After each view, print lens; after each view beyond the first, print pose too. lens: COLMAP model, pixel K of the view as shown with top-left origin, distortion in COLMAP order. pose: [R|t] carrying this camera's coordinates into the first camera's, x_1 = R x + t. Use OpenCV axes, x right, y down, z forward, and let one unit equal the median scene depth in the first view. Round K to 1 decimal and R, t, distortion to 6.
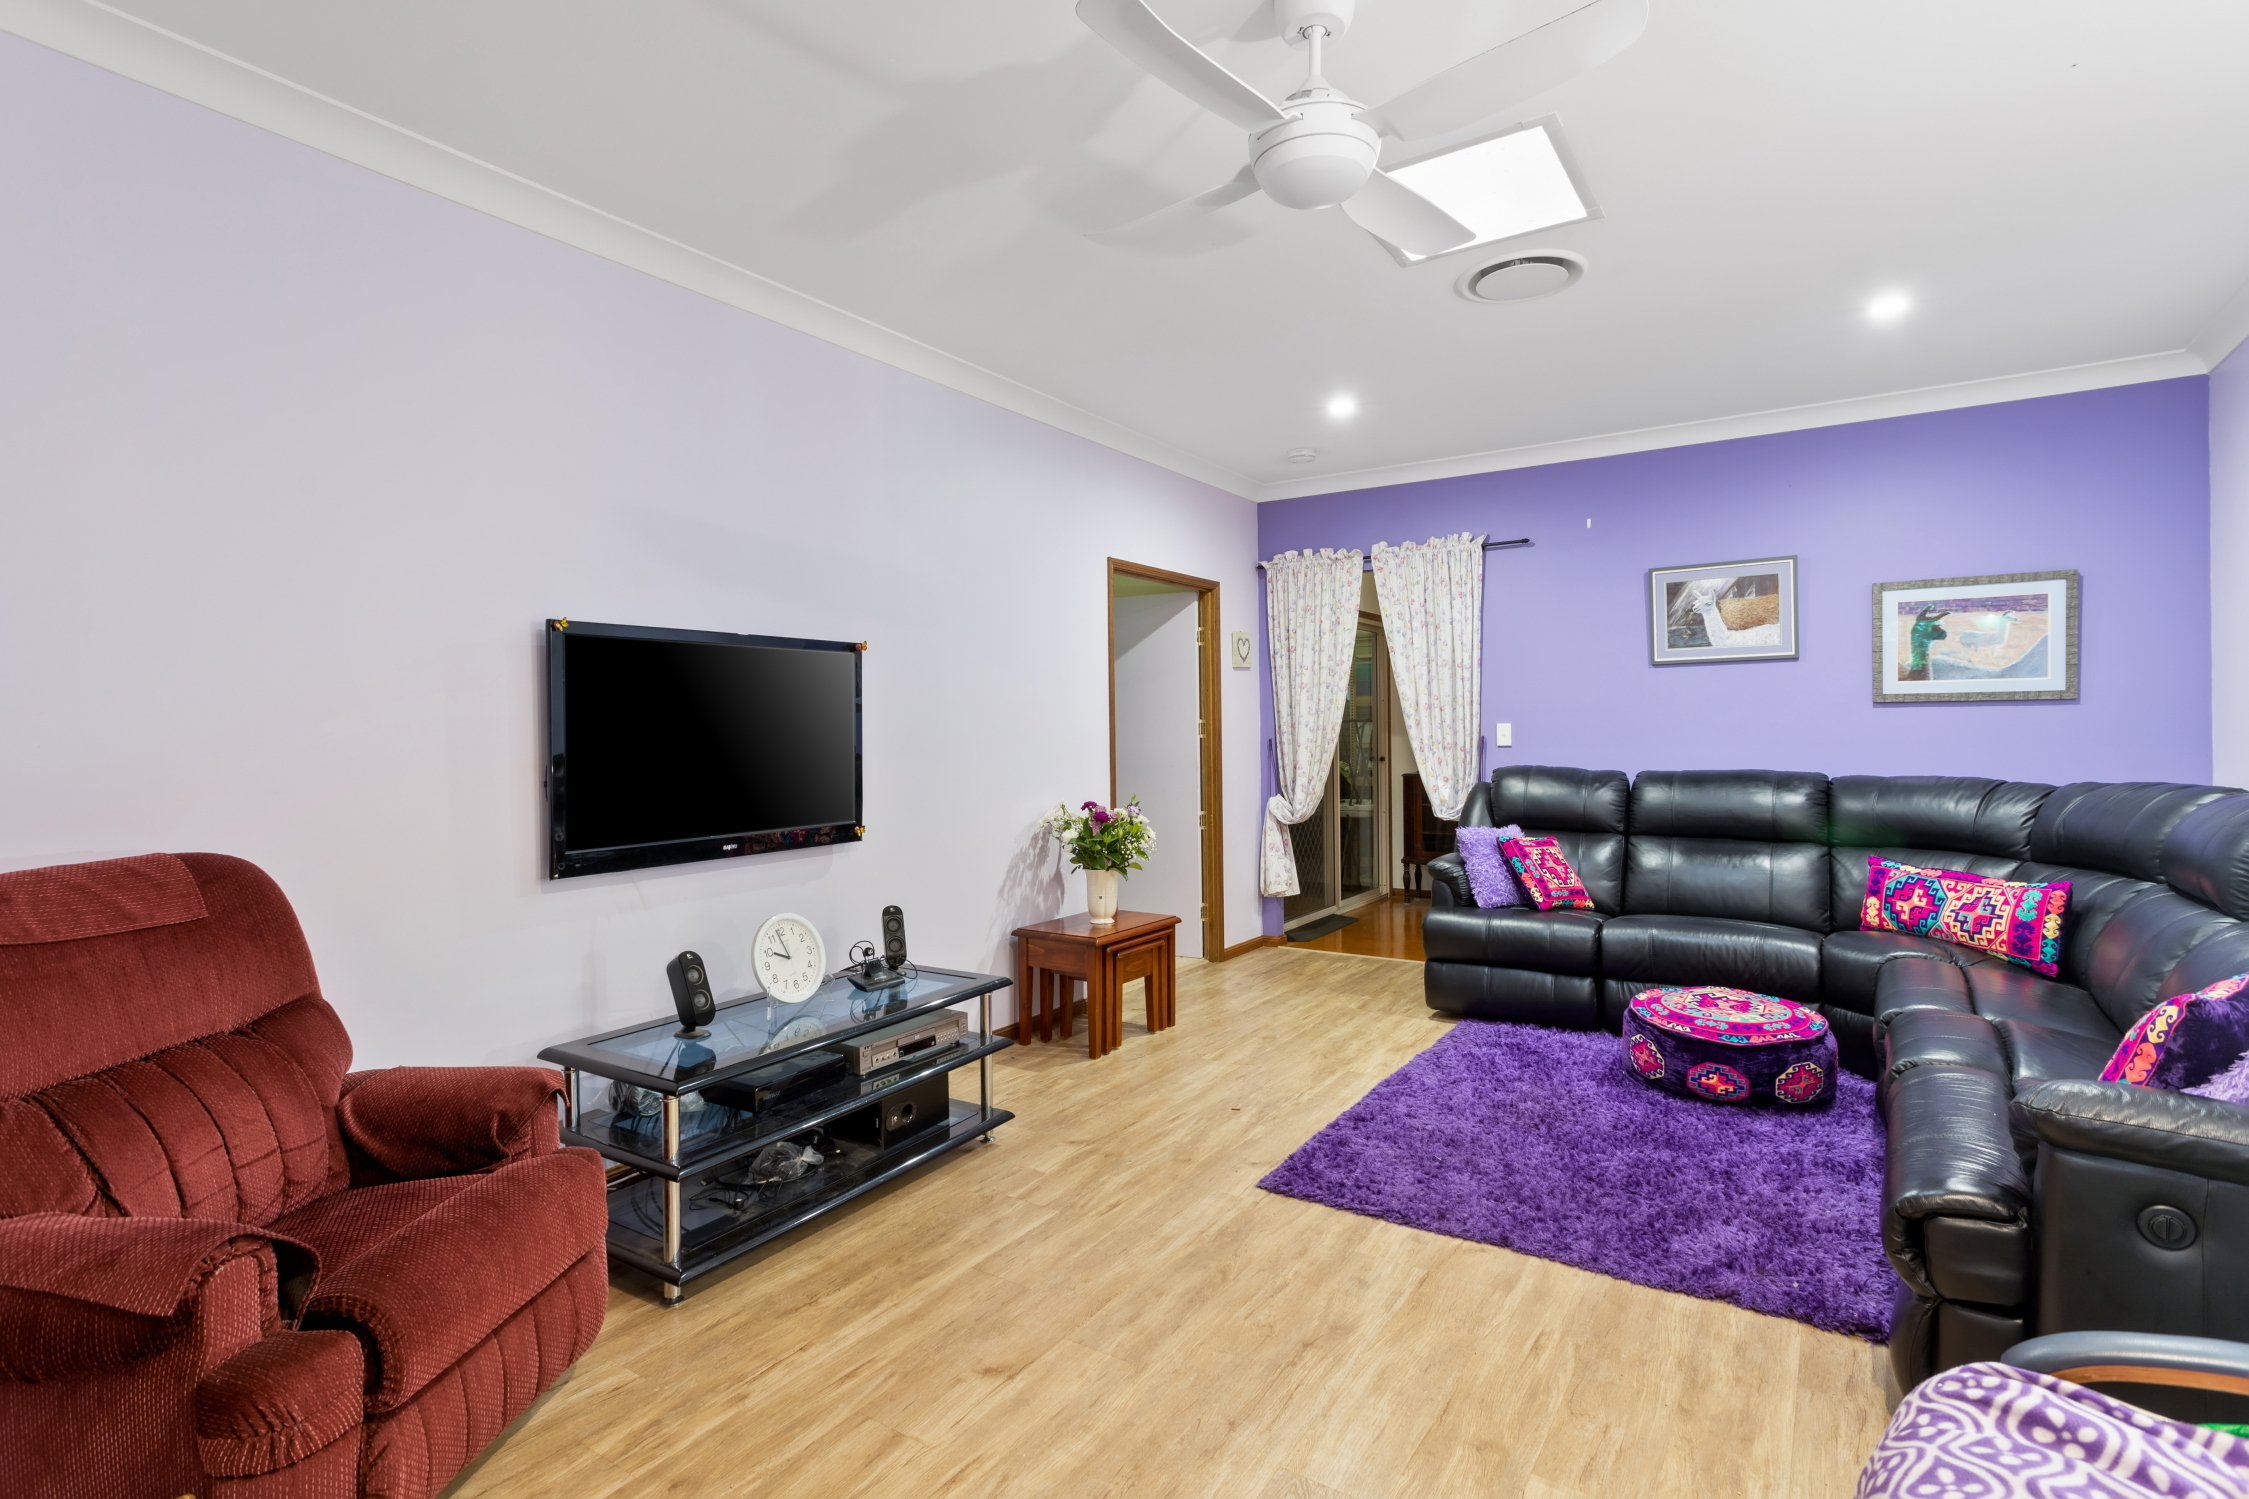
lens RADIAL K [[1061.5, 0, 1128.9], [0, 1061.5, 744.2], [0, 0, 1]] dist [0.002395, 0.000503]
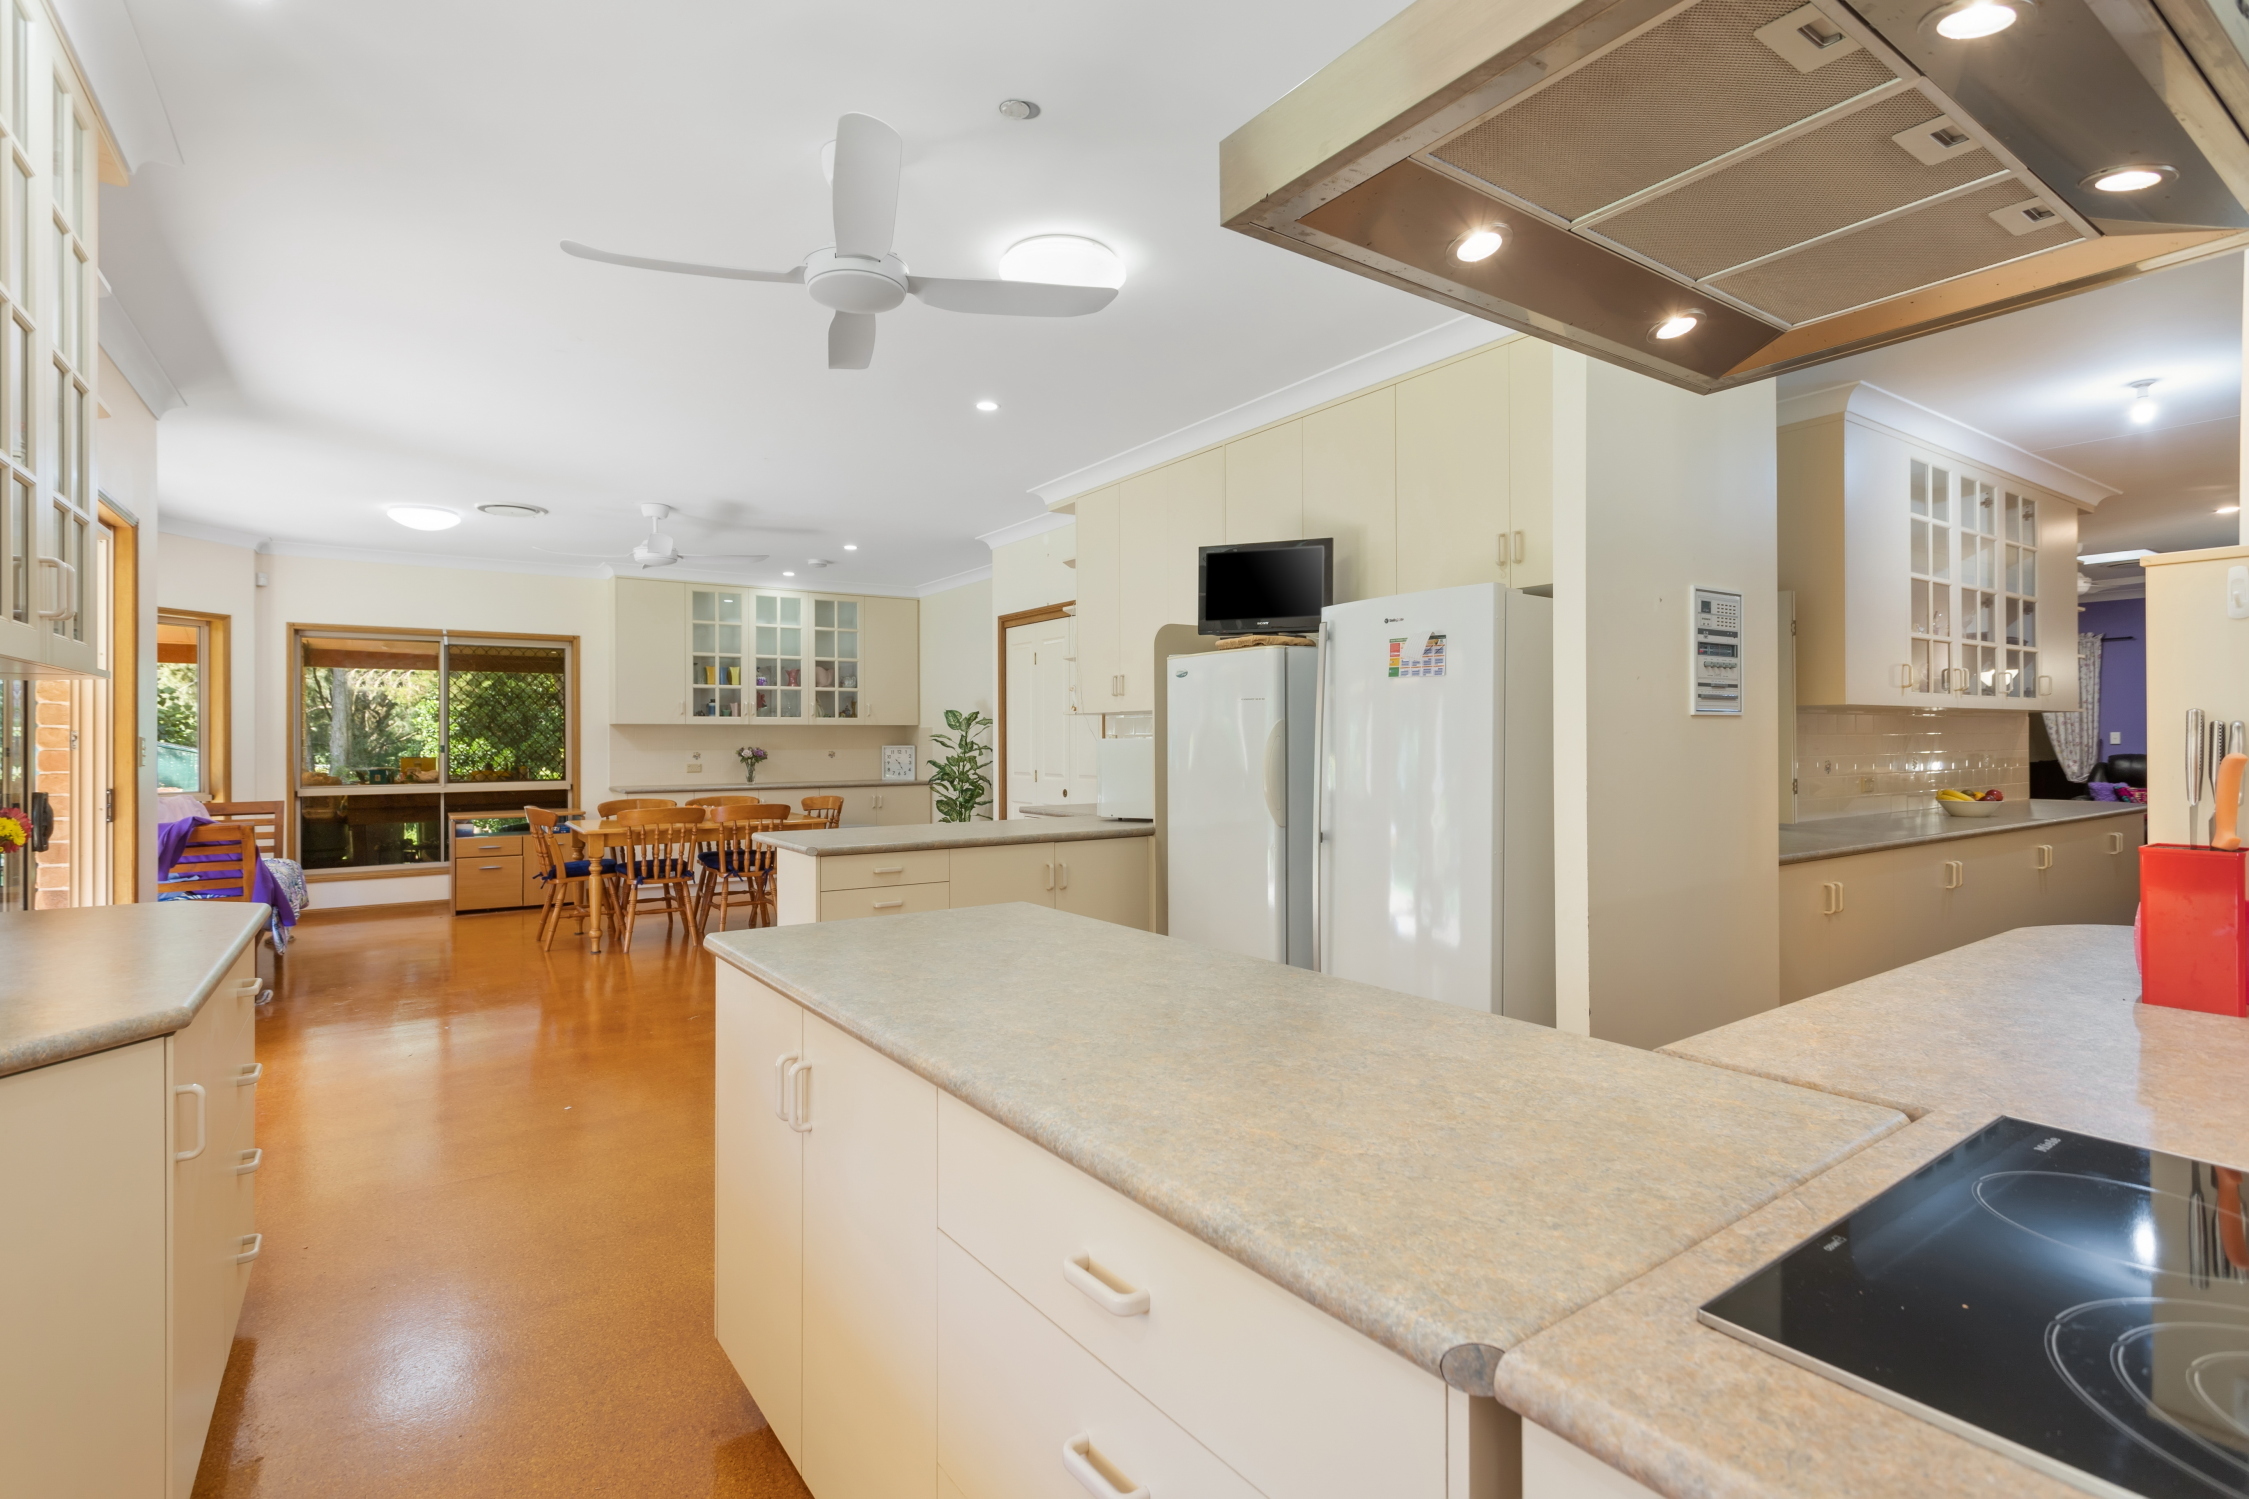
lens RADIAL K [[1061.5, 0, 1118.1], [0, 1061.5, 754.3], [0, 0, 1]] dist [0.002395, 0.000503]
pose [[0.926259, 0.012100, -0.376693, -0.604386], [-0.013882, 0.999902, -0.002018, 0.049912], [0.376632, 0.007098, 0.926336, -1.493092]]
